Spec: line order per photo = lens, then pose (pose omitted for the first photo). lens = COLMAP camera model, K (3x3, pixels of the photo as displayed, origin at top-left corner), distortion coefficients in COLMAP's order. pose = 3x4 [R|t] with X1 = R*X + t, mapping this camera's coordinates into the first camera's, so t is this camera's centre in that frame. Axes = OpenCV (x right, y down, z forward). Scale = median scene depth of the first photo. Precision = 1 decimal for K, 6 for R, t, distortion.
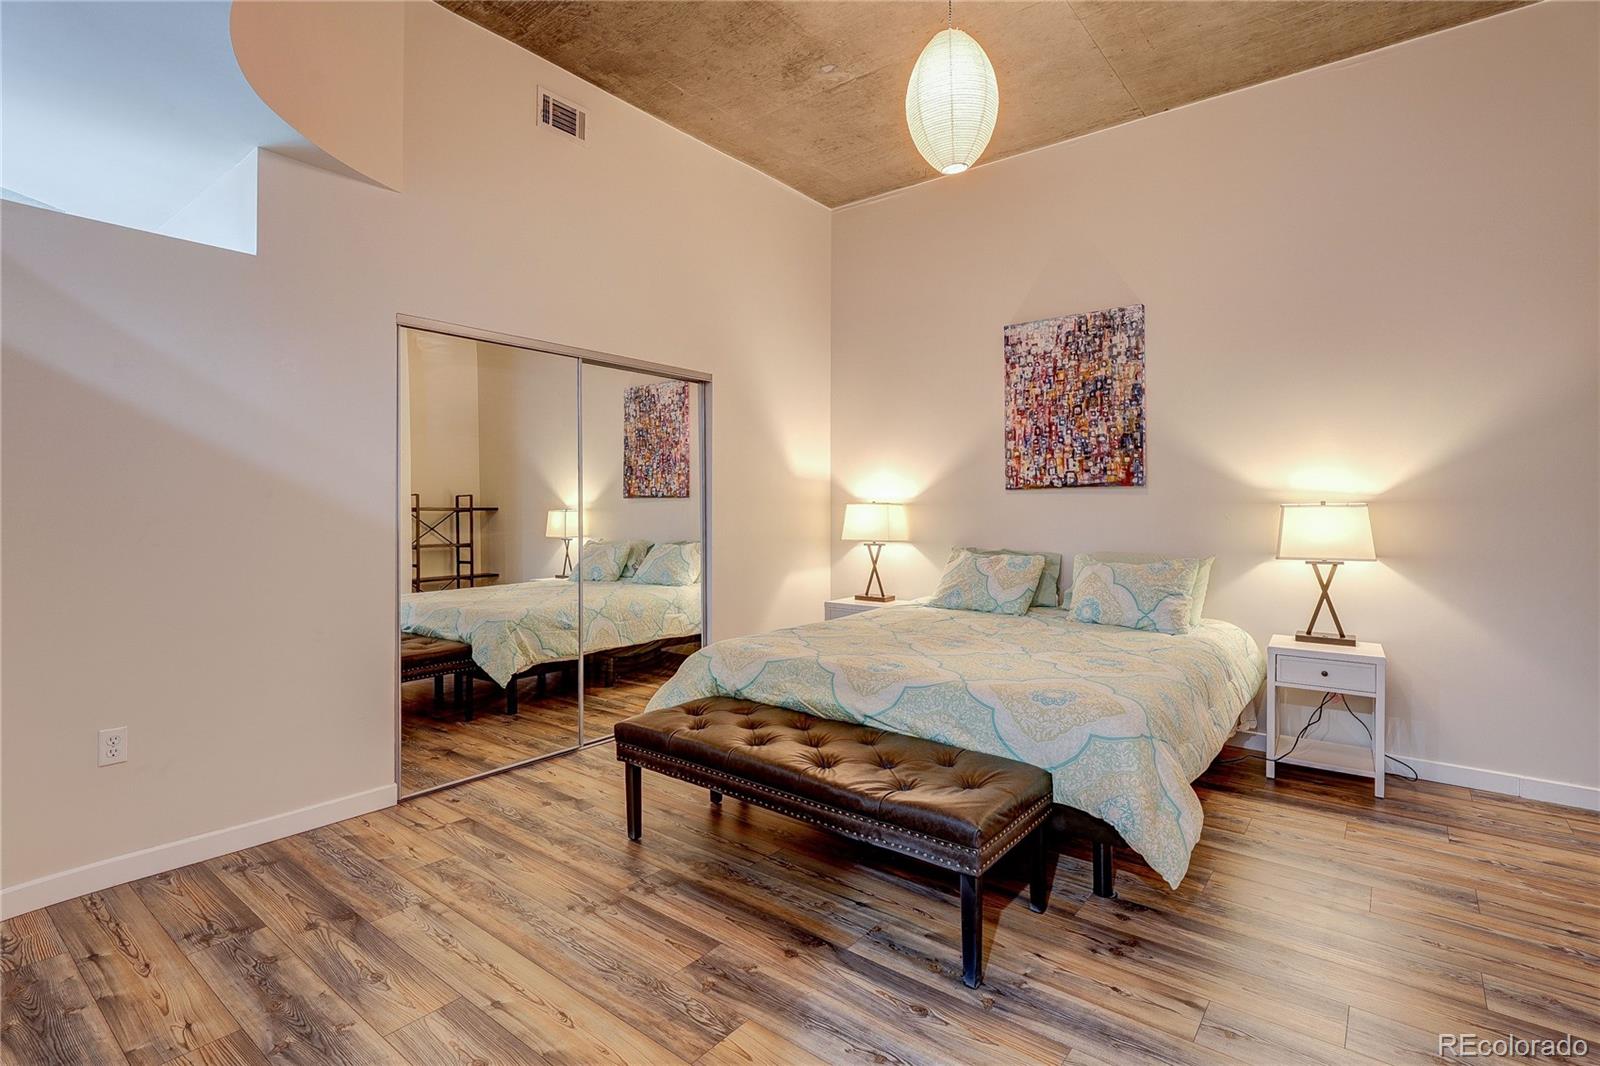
lens RADIAL K [[752.6, 0, 804.5], [0, 752.6, 524.8], [0, 0, 1]] dist [-0.010350, 0.004075]
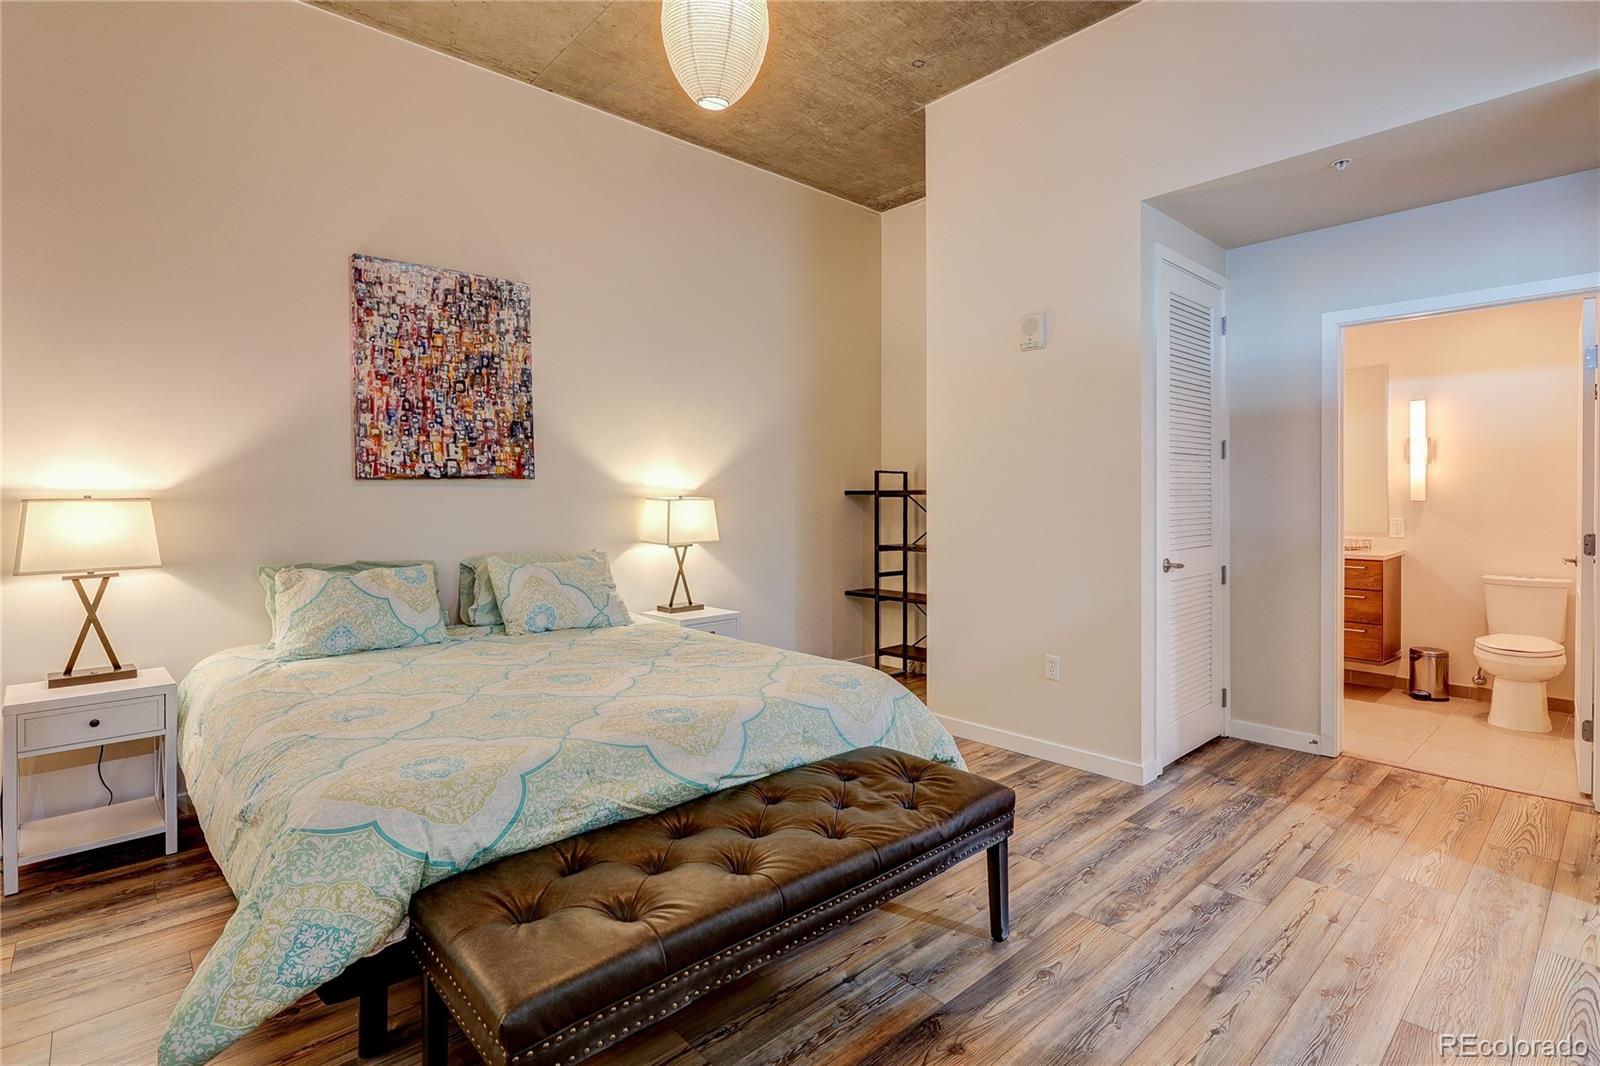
lens RADIAL K [[752.6, 0, 803.7], [0, 752.6, 521.5], [0, 0, 1]] dist [-0.010350, 0.004075]
pose [[0.189469, -0.026514, 0.981529, -0.393997], [0.038213, 0.999077, 0.019611, -0.004671], [-0.981143, 0.033792, 0.190307, 0.479538]]
